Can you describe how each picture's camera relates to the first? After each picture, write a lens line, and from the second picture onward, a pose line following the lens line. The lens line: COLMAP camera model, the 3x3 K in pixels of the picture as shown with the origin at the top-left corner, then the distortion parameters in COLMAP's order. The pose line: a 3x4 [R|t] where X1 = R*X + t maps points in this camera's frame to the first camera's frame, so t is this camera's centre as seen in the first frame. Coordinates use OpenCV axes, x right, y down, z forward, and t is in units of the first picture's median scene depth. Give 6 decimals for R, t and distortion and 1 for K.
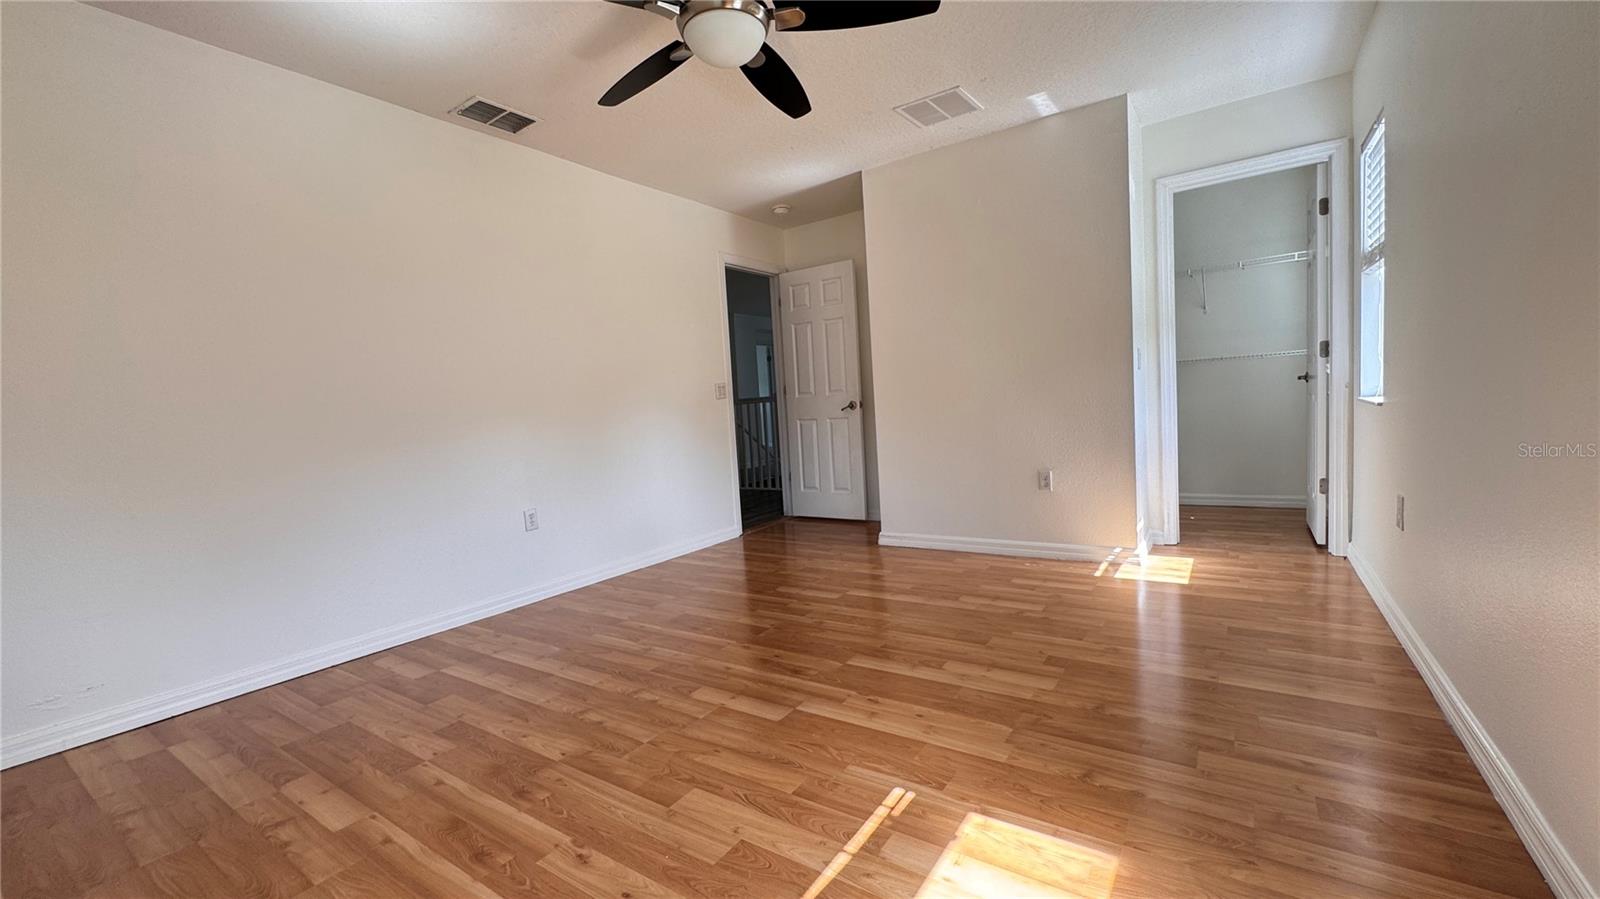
lens RADIAL K [[642.4, 0, 808.7], [0, 642.4, 451.2], [0, 0, 1]] dist [-0.000569, -0.000213]
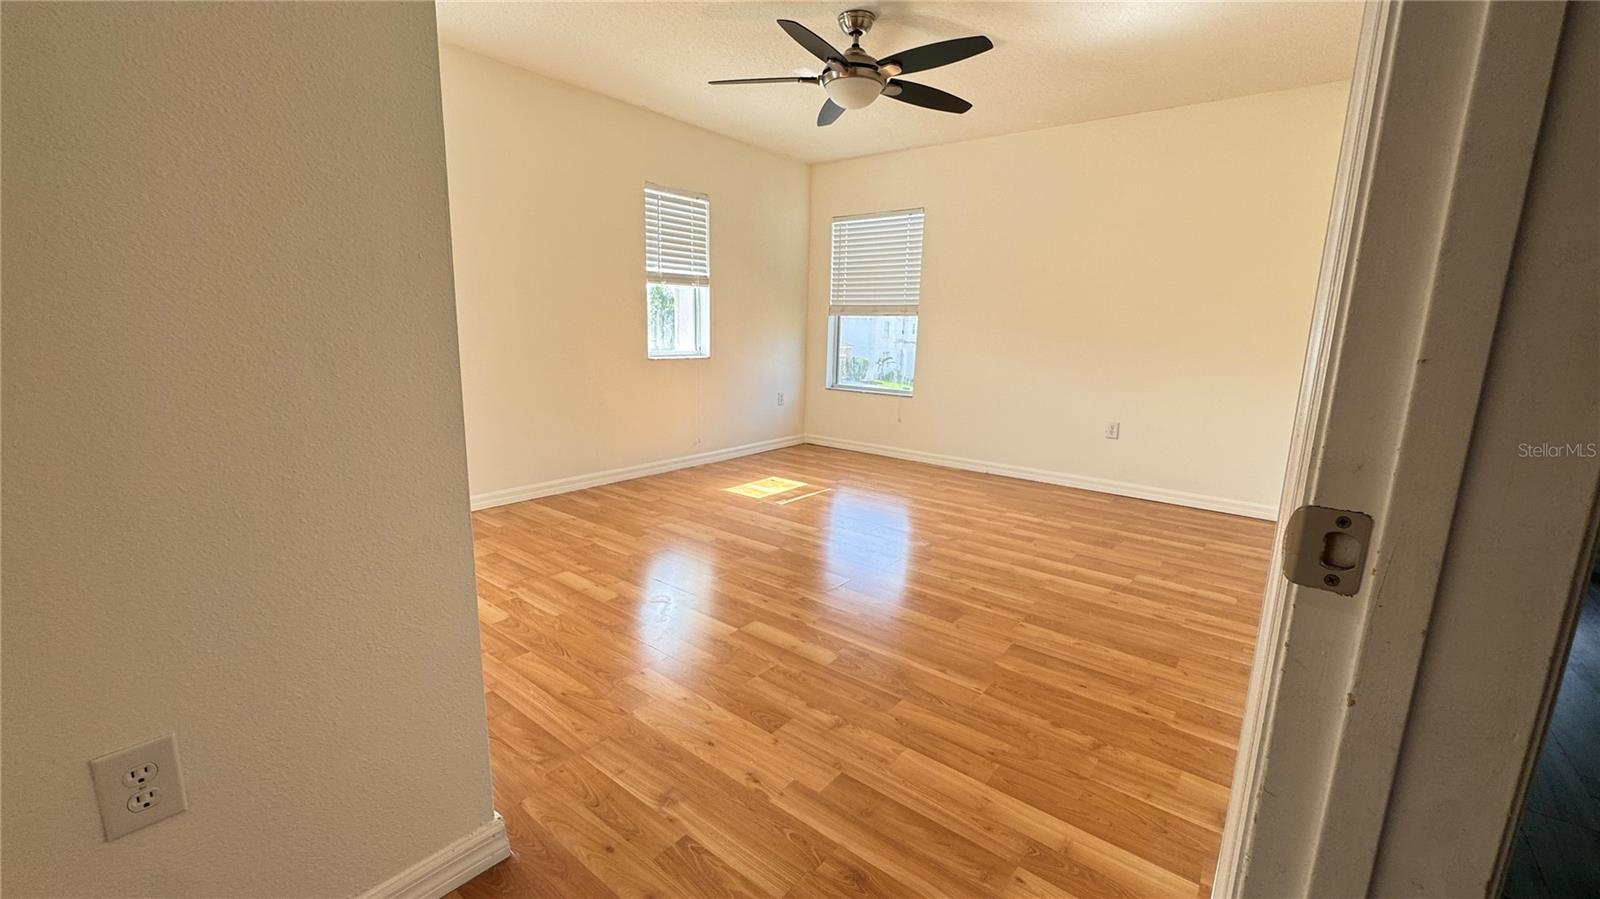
lens RADIAL K [[642.4, 0, 802.4], [0, 642.4, 448.0], [0, 0, 1]] dist [-0.000569, -0.000213]
pose [[-0.995857, 0.019189, 0.088881, -0.127315], [0.041423, 0.965899, 0.255586, -0.238127], [-0.080946, 0.258209, -0.962692, 2.546524]]
